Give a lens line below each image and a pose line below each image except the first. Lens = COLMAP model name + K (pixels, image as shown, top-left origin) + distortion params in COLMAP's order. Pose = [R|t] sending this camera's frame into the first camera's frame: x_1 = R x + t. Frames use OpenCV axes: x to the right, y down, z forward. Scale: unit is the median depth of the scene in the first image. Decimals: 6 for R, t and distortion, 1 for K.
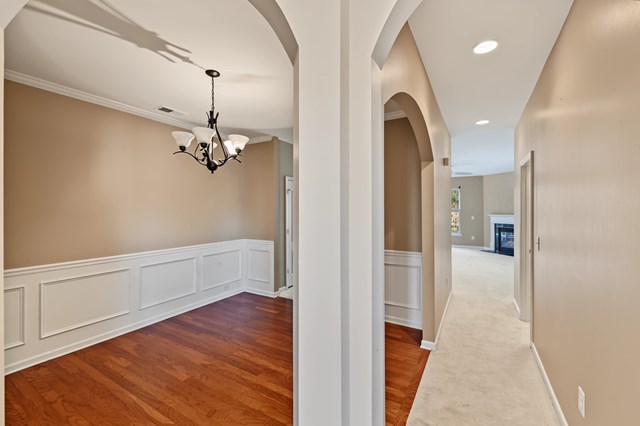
lens RADIAL K [[262.5, 0, 319.6], [0, 262.5, 208.2], [0, 0, 1]] dist [0.002024, -0.000656]
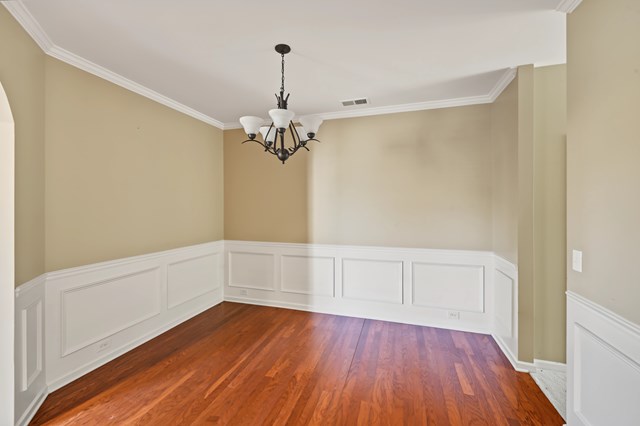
lens RADIAL K [[263.9, 0, 316.5], [0, 263.9, 206.5], [0, 0, 1]] dist [0.001450, -0.000343]
pose [[0.233052, 0.005416, -0.972449, 0.465663], [0.006040, 0.999957, 0.007016, 0.004759], [0.972446, -0.007508, 0.233009, 0.889458]]
